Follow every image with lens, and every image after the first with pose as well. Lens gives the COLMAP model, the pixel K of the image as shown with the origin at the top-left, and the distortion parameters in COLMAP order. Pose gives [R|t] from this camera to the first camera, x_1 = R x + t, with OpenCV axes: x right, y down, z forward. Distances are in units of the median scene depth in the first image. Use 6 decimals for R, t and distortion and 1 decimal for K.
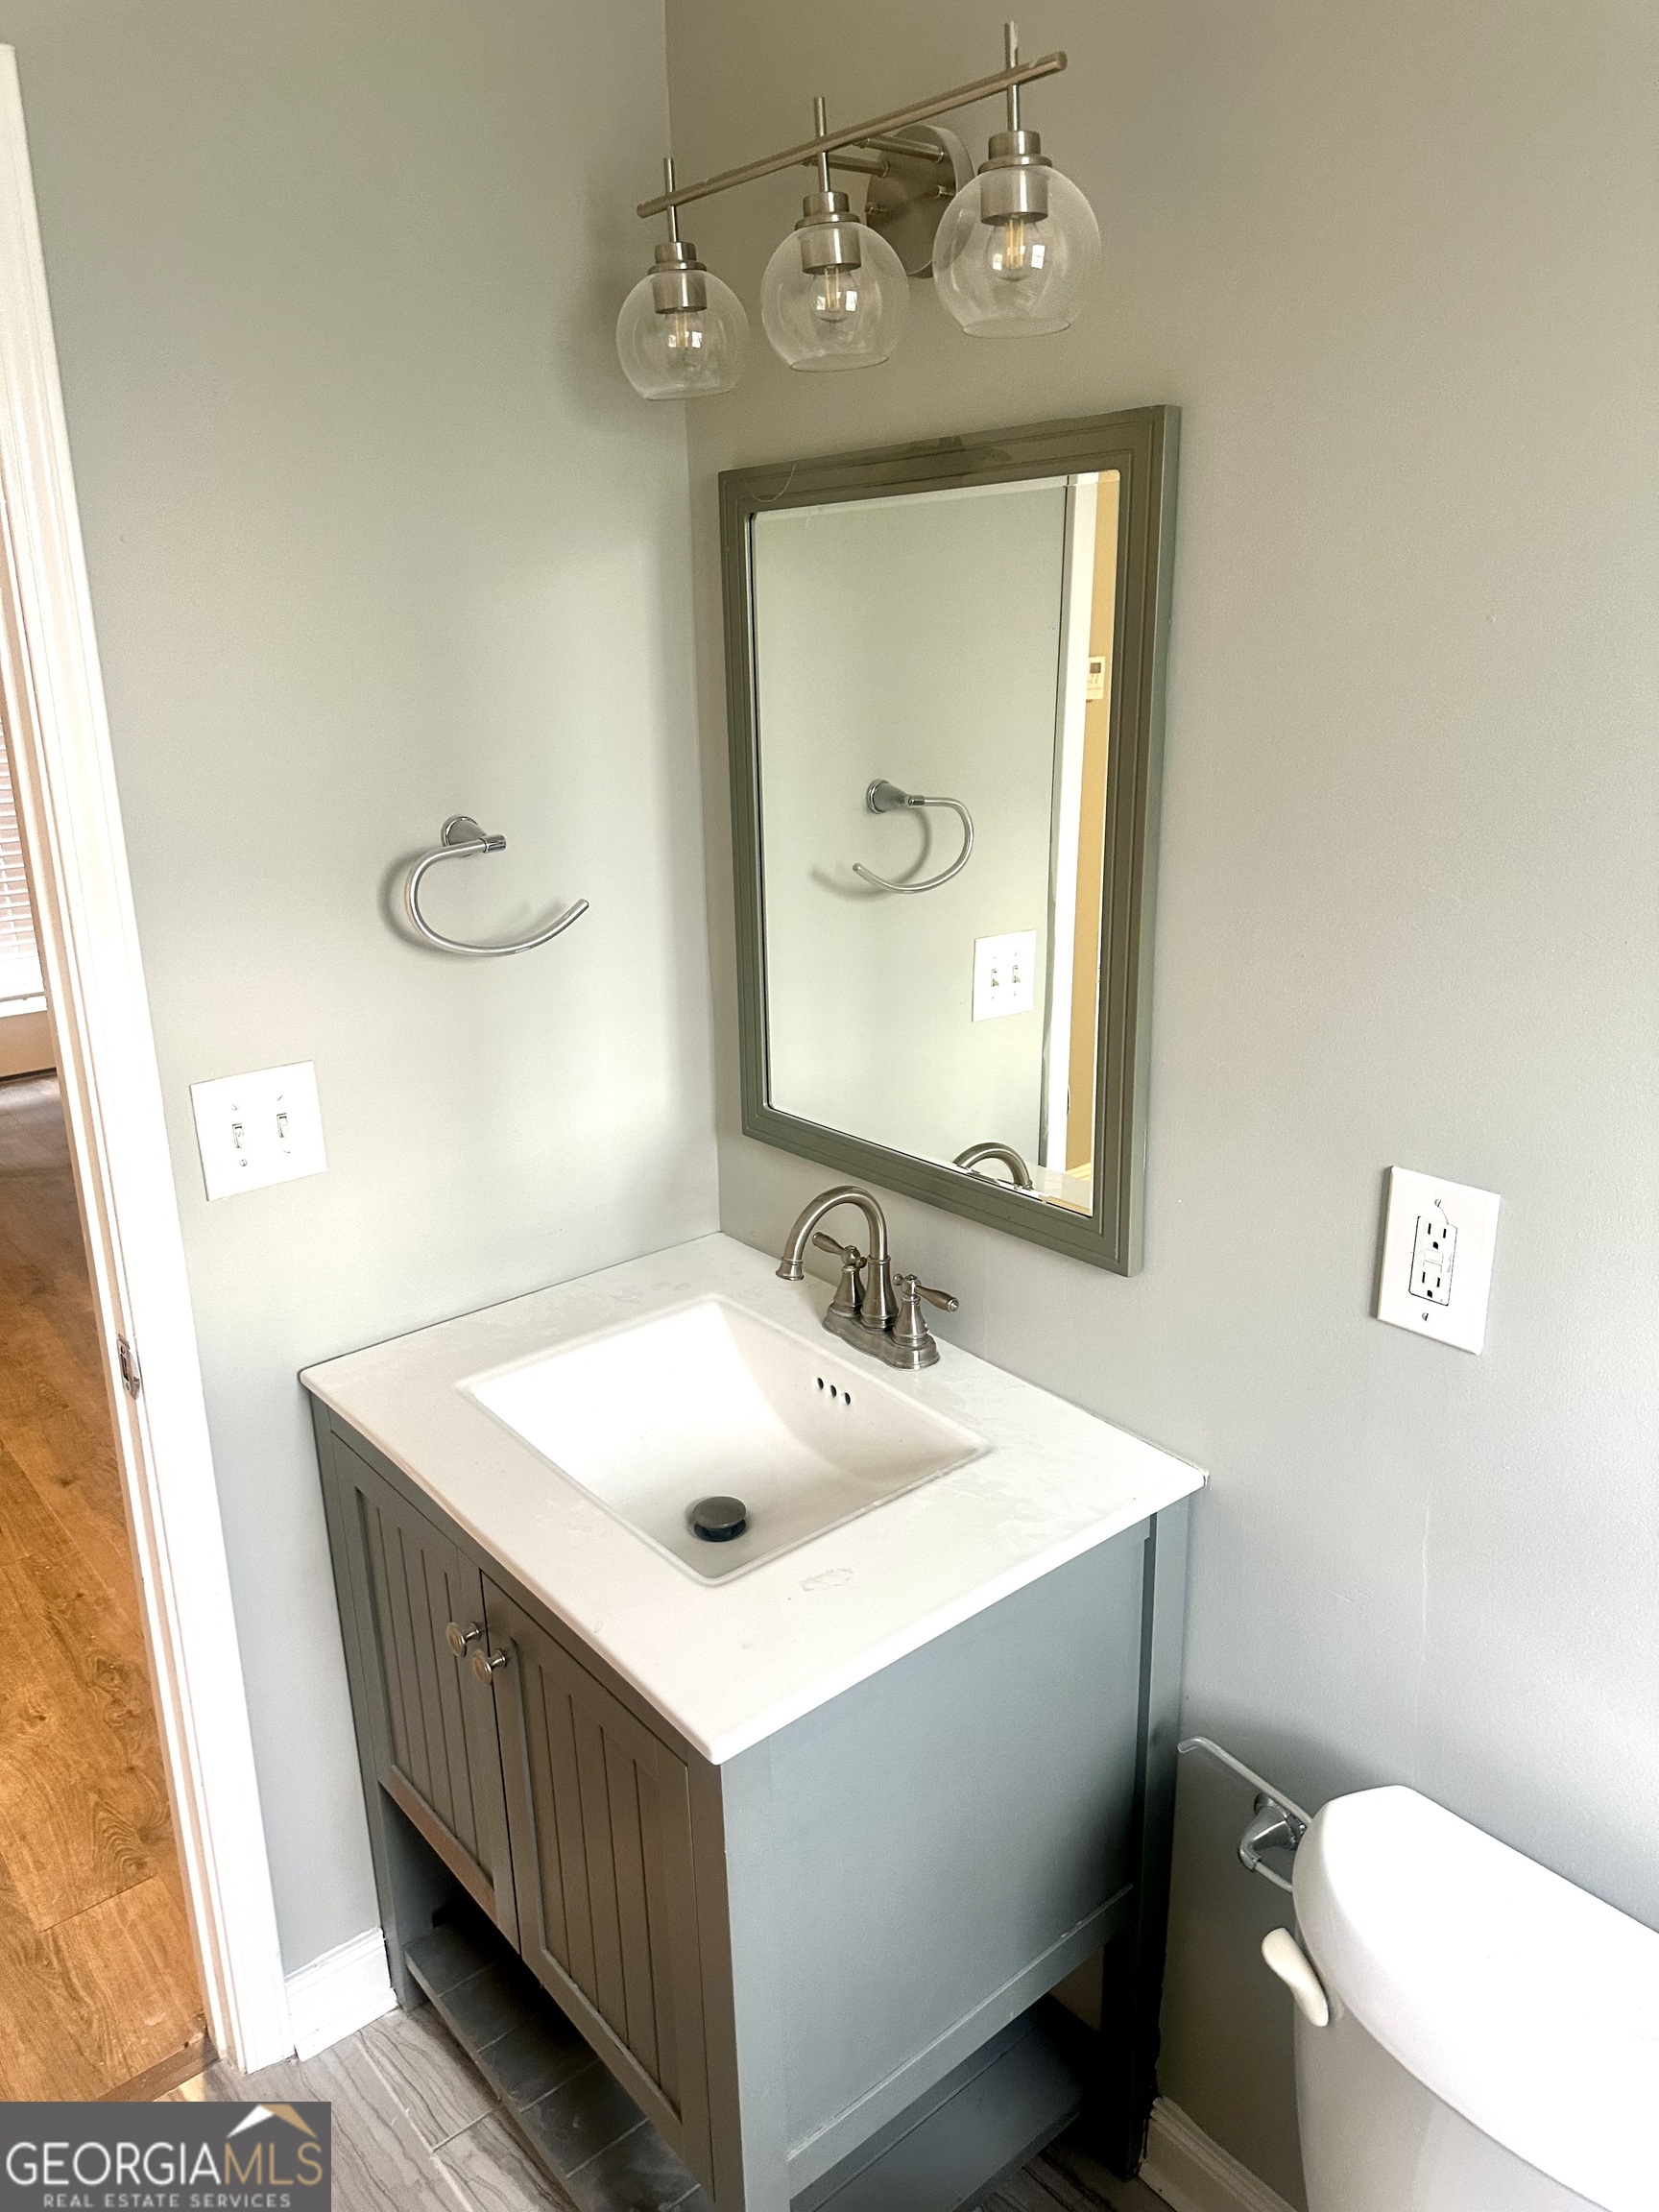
lens RADIAL K [[1571.3, 0, 829.5], [0, 1571.3, 1106.0], [0, 0, 1]] dist [-0.007302, -0.004884]
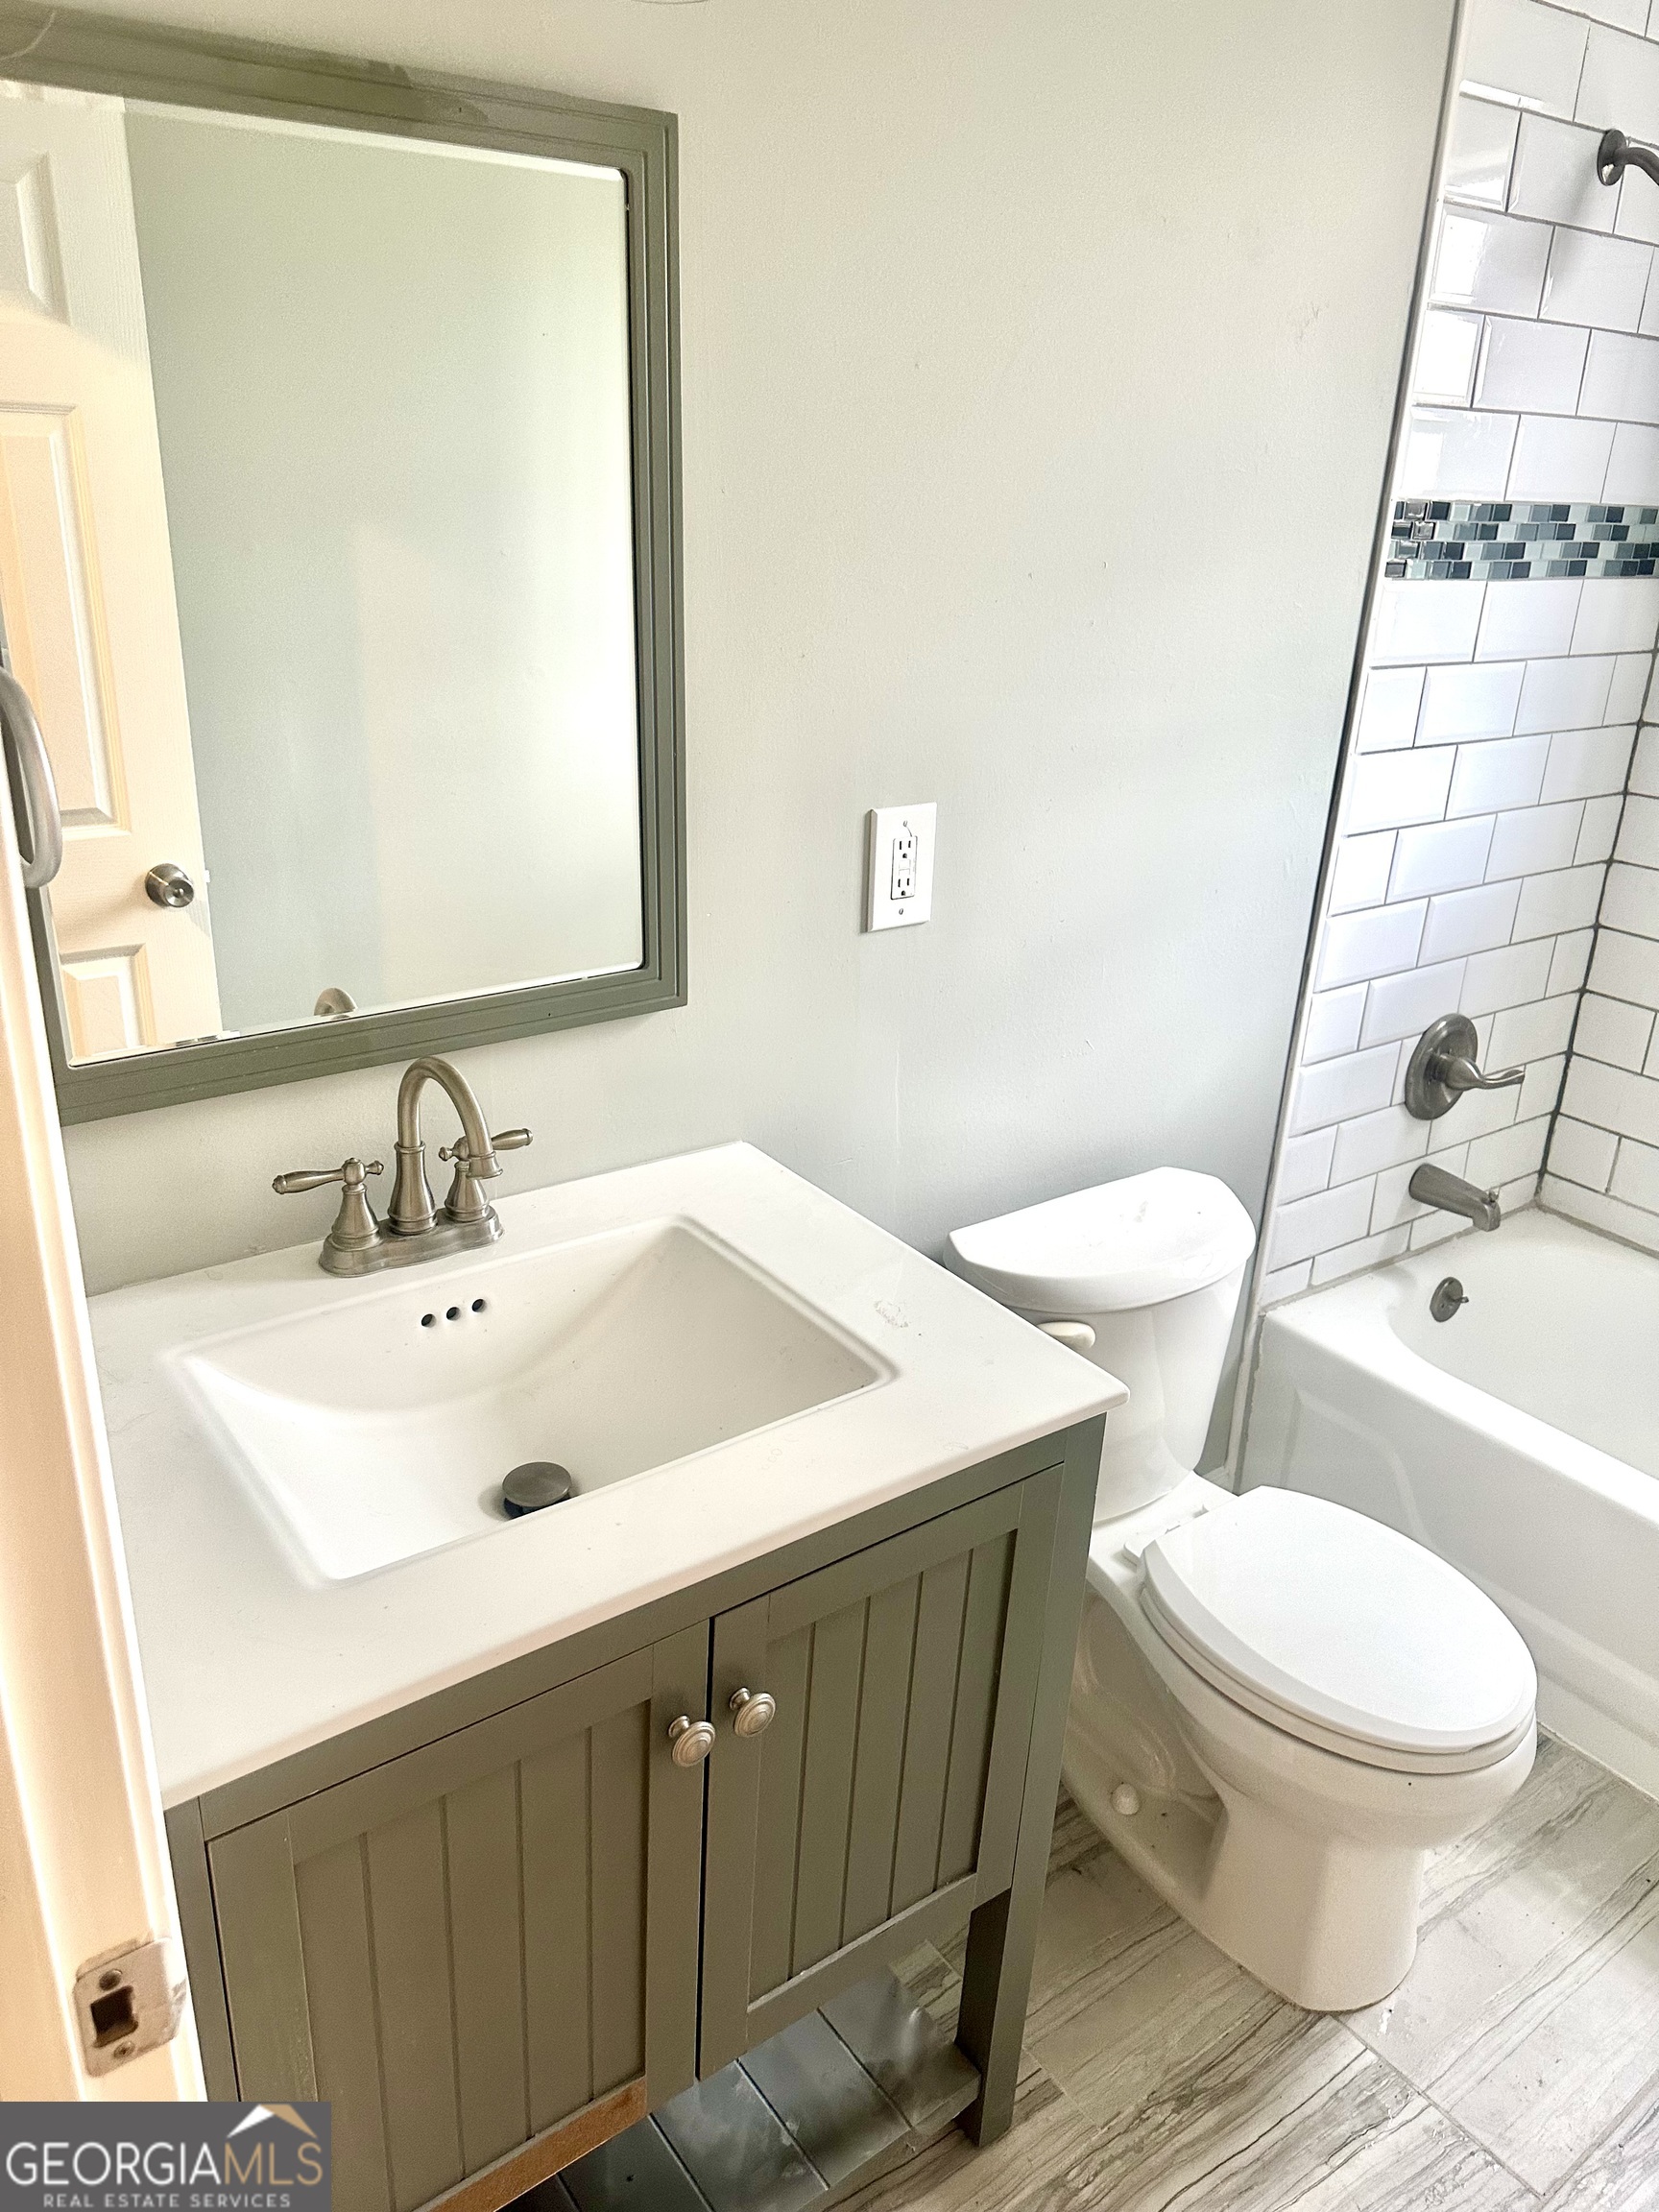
lens RADIAL K [[1544.9, 0, 835.8], [0, 1544.9, 1093.3], [0, 0, 1]] dist [-0.000209, -0.005962]
pose [[0.050654, -0.357847, 0.932406, -0.895616], [0.254992, 0.907295, 0.334357, -0.178714], [-0.965616, 0.220819, 0.137206, 0.877358]]
